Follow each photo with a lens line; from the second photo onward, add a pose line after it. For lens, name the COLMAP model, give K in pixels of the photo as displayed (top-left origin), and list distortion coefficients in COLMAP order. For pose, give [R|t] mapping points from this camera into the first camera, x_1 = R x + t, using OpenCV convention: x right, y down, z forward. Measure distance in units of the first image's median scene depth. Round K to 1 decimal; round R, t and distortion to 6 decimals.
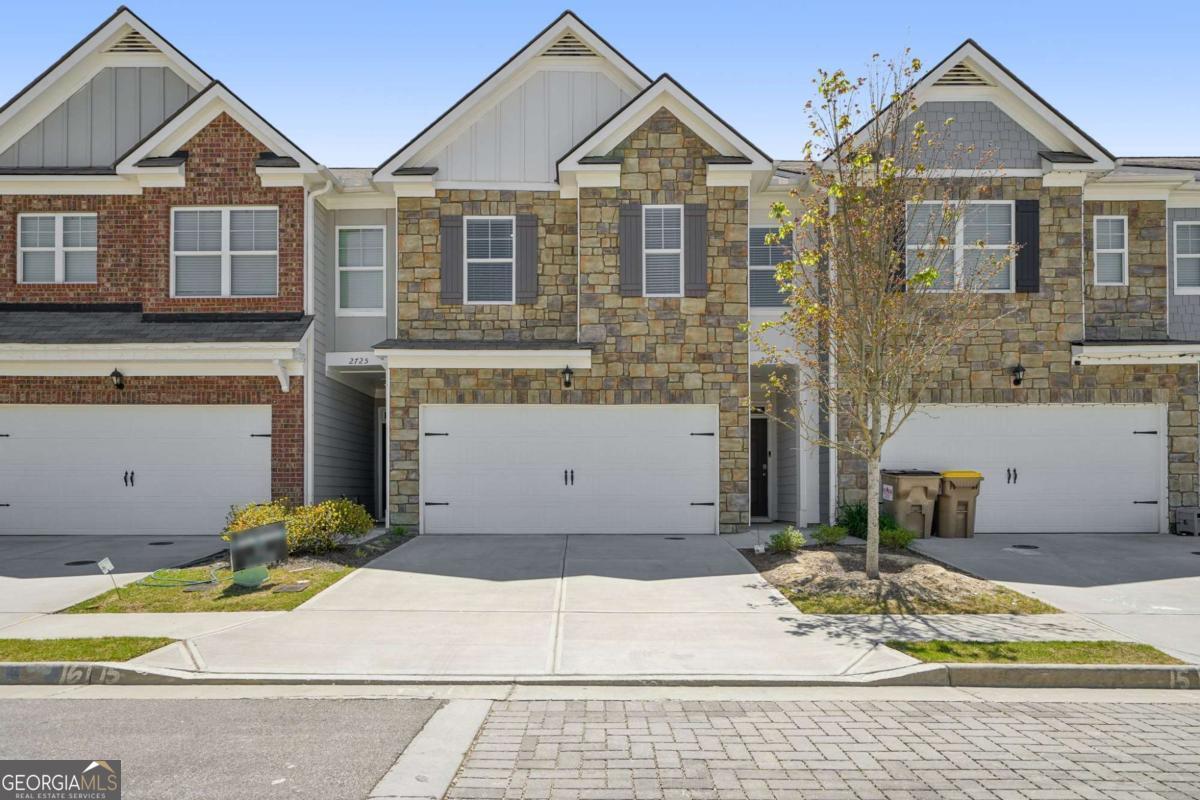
lens RADIAL K [[710.0, 0, 597.3], [0, 710.0, 488.4], [0, 0, 1]] dist [-0.001639, 0.000941]
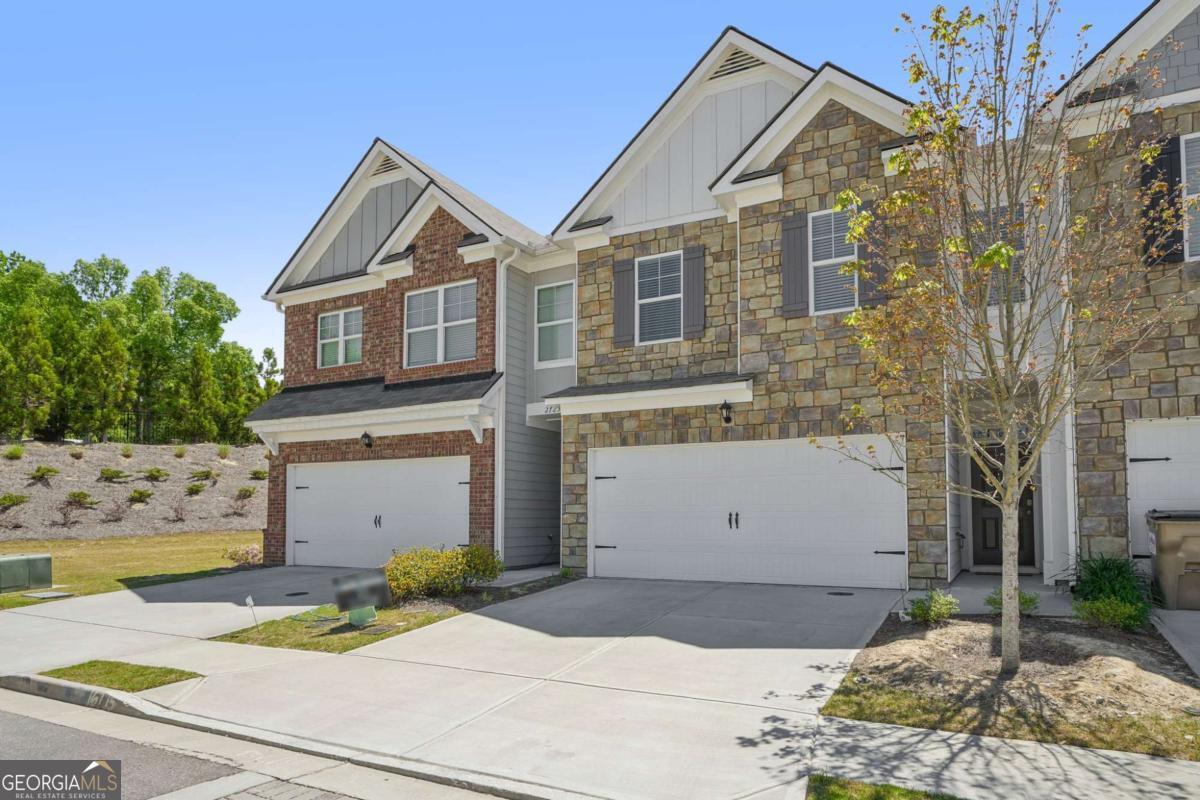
lens RADIAL K [[713.6, 0, 614.7], [0, 713.6, 486.3], [0, 0, 1]] dist [0.001707, 0.000492]
pose [[0.889048, -0.021319, -0.457318, 0.250423], [0.002535, 0.999129, -0.041647, -0.021949], [0.457807, 0.035867, 0.888328, 0.108857]]
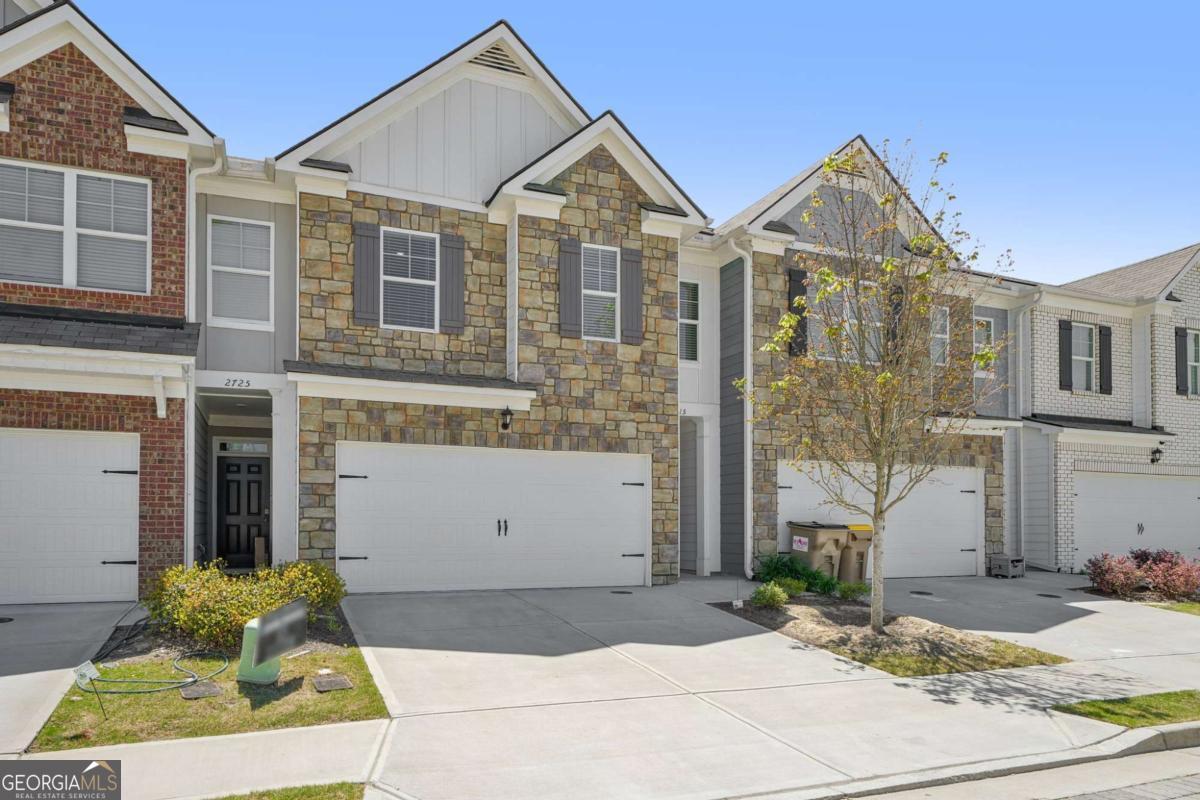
lens RADIAL K [[712.6, 0, 560.5], [0, 712.6, 517.9], [0, 0, 1]] dist [0.001361, -0.001455]
pose [[0.941185, 0.008557, 0.337782, -0.284196], [-0.007150, 0.999960, -0.005407, -0.023993], [-0.337815, 0.002674, 0.941209, 0.109164]]
